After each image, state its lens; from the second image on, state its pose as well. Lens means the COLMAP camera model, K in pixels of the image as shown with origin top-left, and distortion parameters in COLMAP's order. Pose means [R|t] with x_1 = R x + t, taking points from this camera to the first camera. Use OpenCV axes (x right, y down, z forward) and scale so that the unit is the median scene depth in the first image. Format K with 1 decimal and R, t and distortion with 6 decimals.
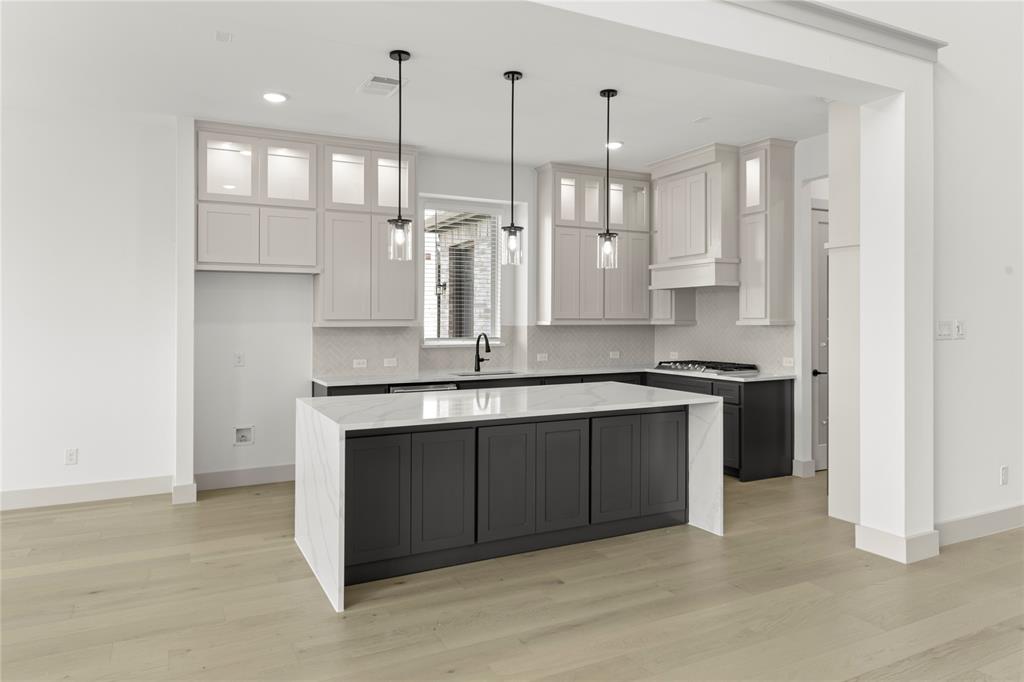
lens RADIAL K [[667.9, 0, 512.7], [0, 667.9, 318.5], [0, 0, 1]] dist [0.000232, 0.000039]
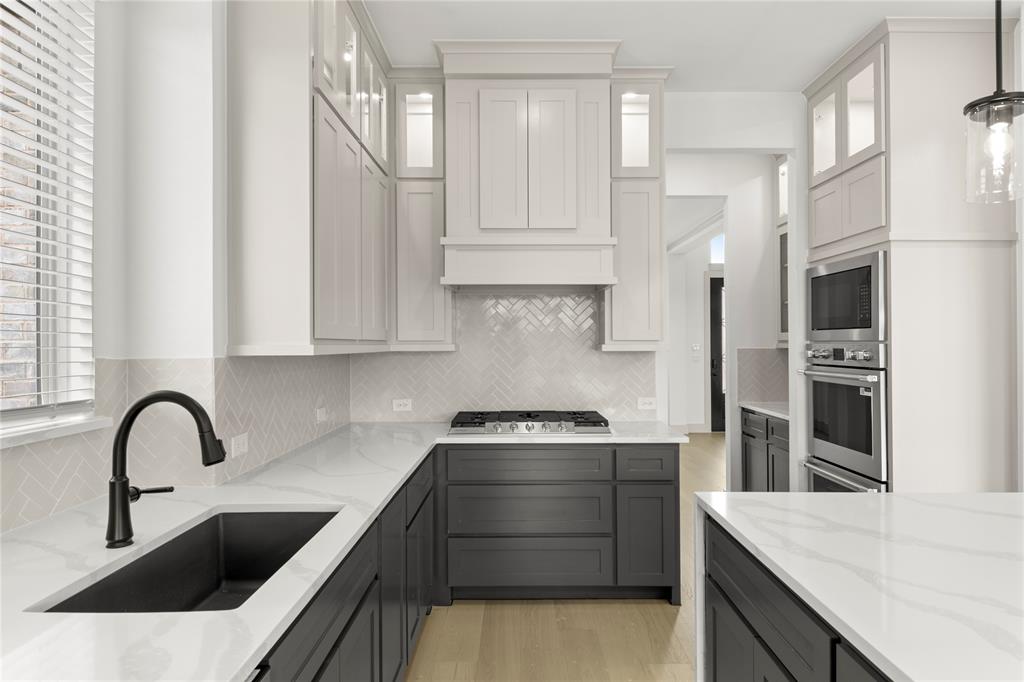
lens RADIAL K [[594.2, 0, 512.0], [0, 594.2, 341.0], [0, 0, 1]] dist [0.001848, 0.000480]
pose [[0.459324, 0.006084, 0.888248, -0.183905], [-0.001206, 0.999980, -0.006226, 0.003698], [-0.888268, 0.001788, 0.459323, 0.763708]]
